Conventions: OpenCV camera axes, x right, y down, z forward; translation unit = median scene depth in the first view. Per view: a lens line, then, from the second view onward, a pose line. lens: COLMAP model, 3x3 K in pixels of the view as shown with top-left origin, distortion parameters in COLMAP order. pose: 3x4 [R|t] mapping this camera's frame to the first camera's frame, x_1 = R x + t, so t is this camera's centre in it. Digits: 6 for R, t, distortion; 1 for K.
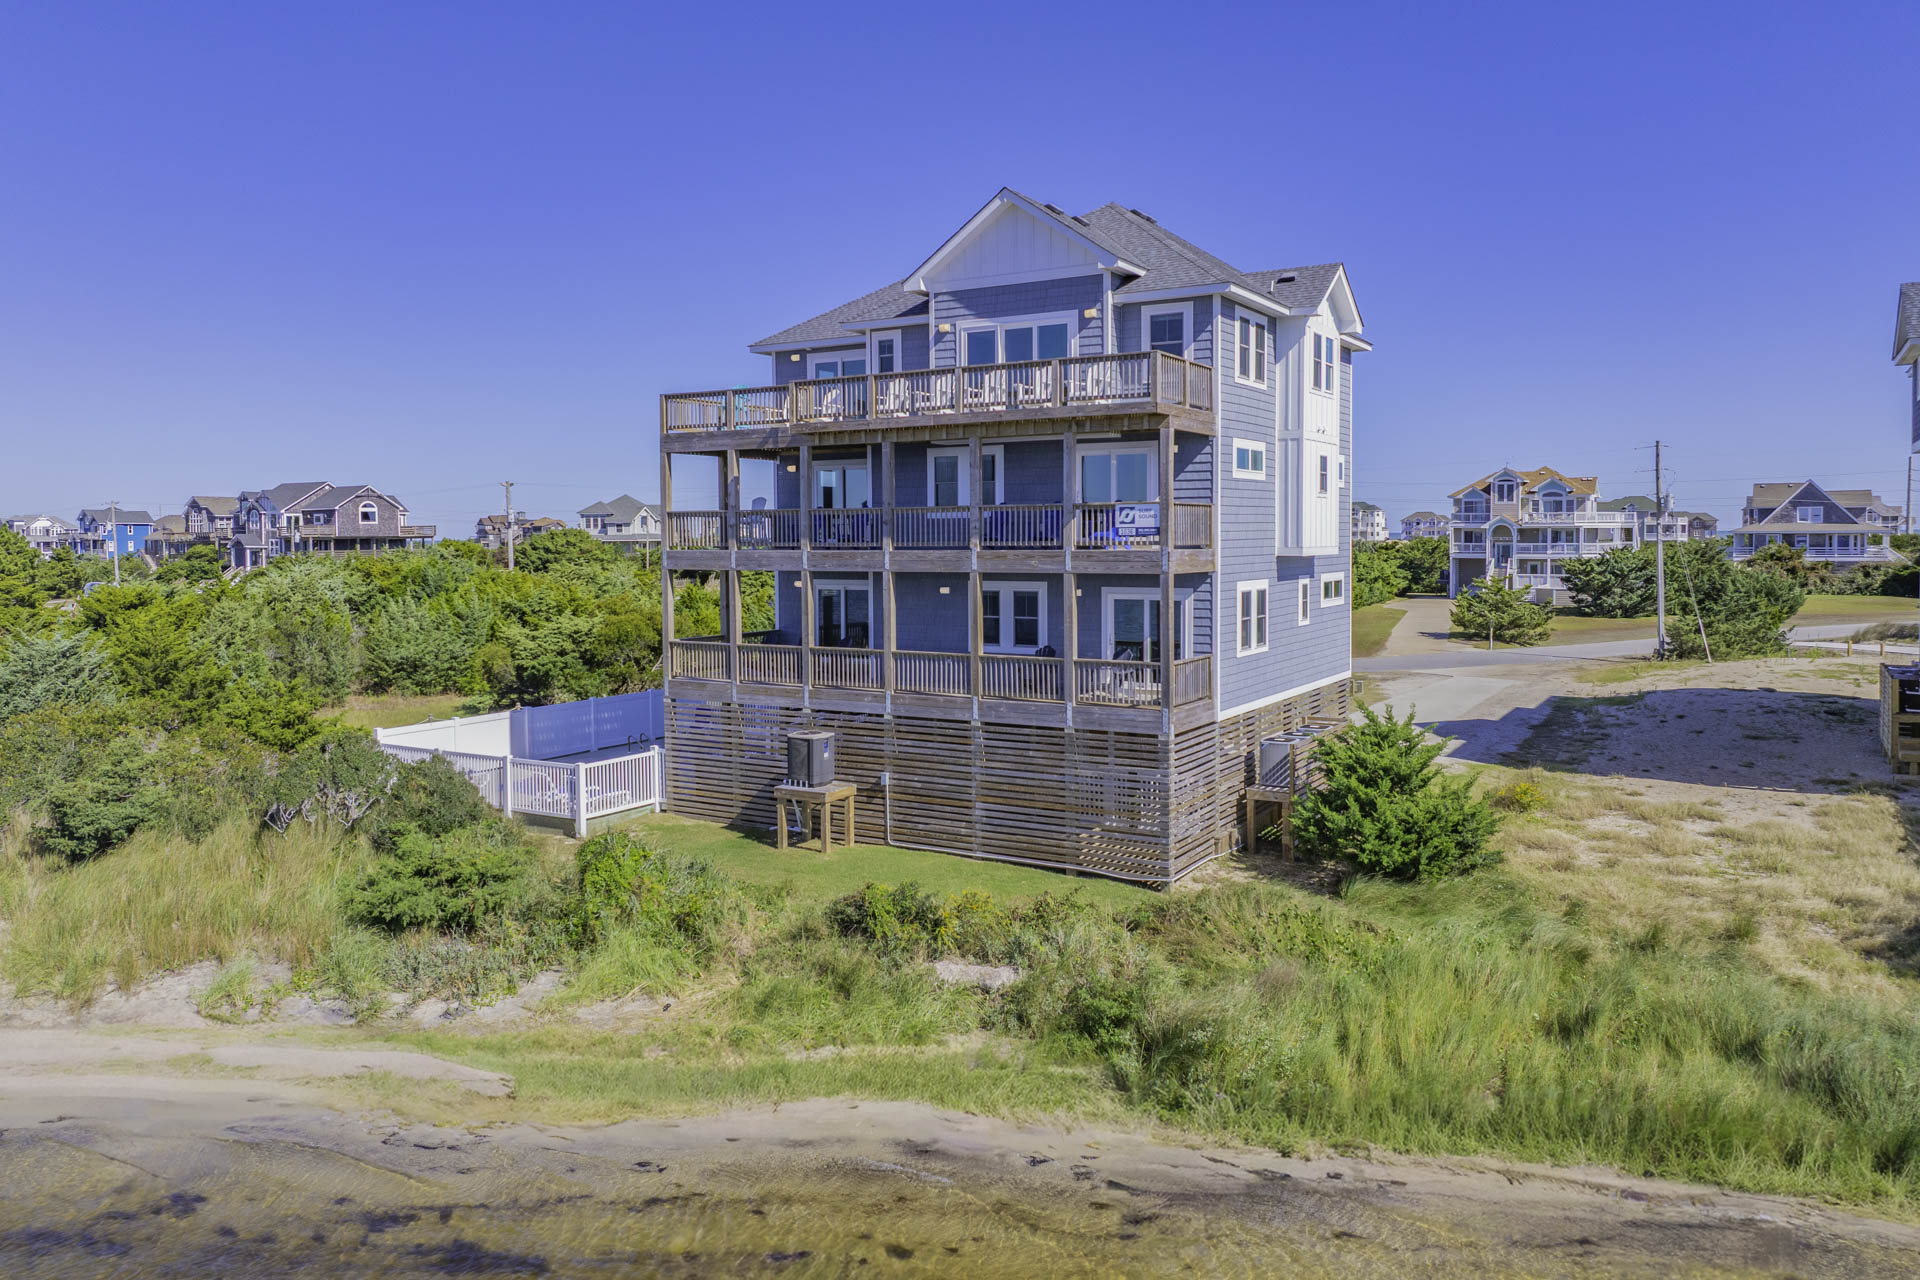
lens RADIAL K [[1390.9, 0, 954.3], [0, 1390.9, 584.6], [0, 0, 1]] dist [-0.027883, -0.003083]
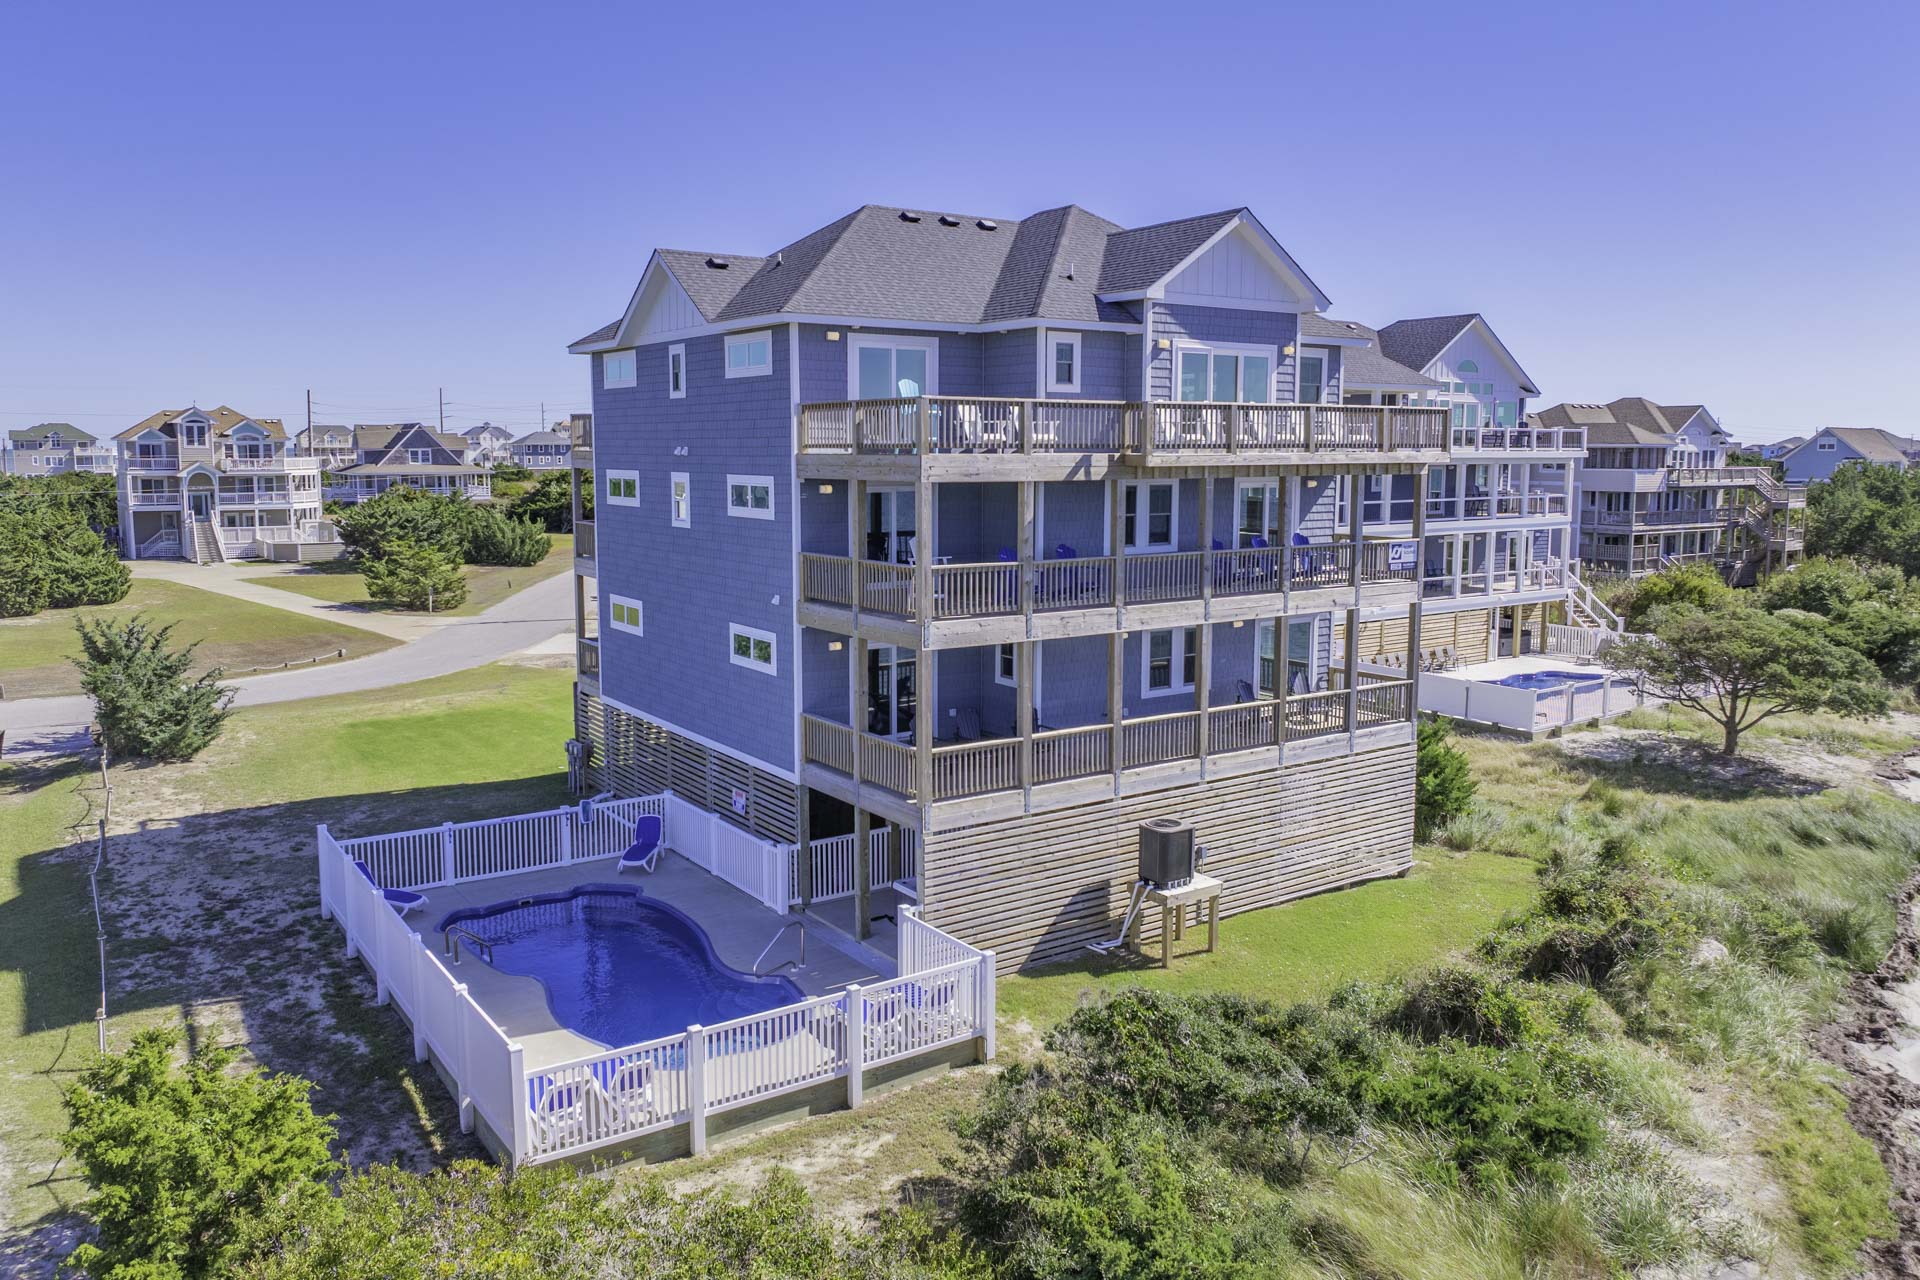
lens RADIAL K [[1447.5, 0, 954.6], [0, 1447.5, 587.9], [0, 0, 1]] dist [-0.039815, -0.002499]
pose [[0.416277, -0.080247, 0.905690, -0.901937], [0.026695, 0.996747, 0.076046, -0.102817], [-0.908846, -0.007479, 0.417065, 0.731610]]
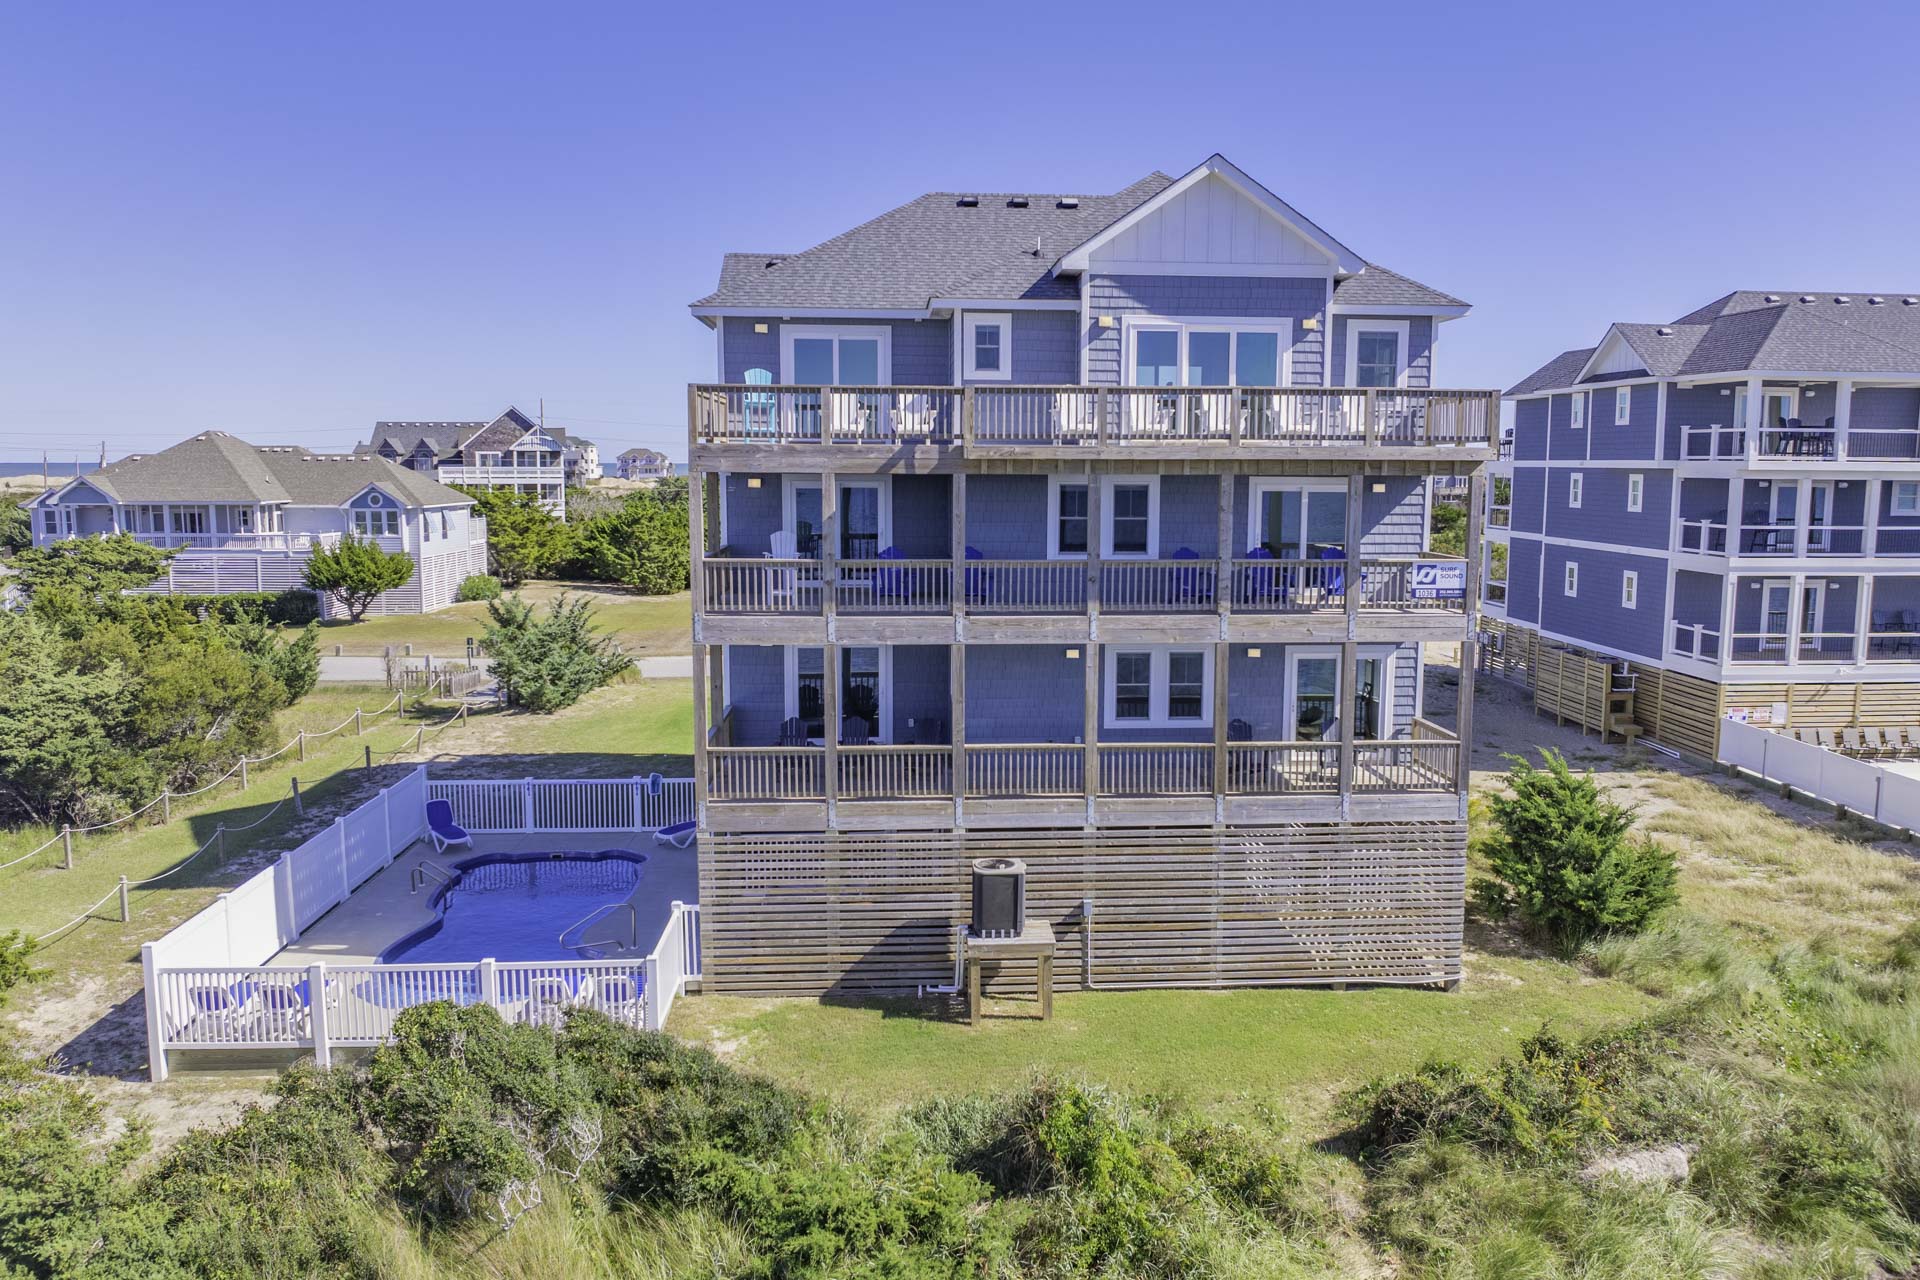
lens RADIAL K [[1449.6, 0, 960.8], [0, 1449.6, 613.3], [0, 0, 1]] dist [-0.038273, 0.000357]
pose [[0.826145, -0.045209, 0.561640, -0.527221], [0.006801, 0.997503, 0.070290, -0.079923], [-0.563416, -0.054250, 0.824390, 0.373717]]
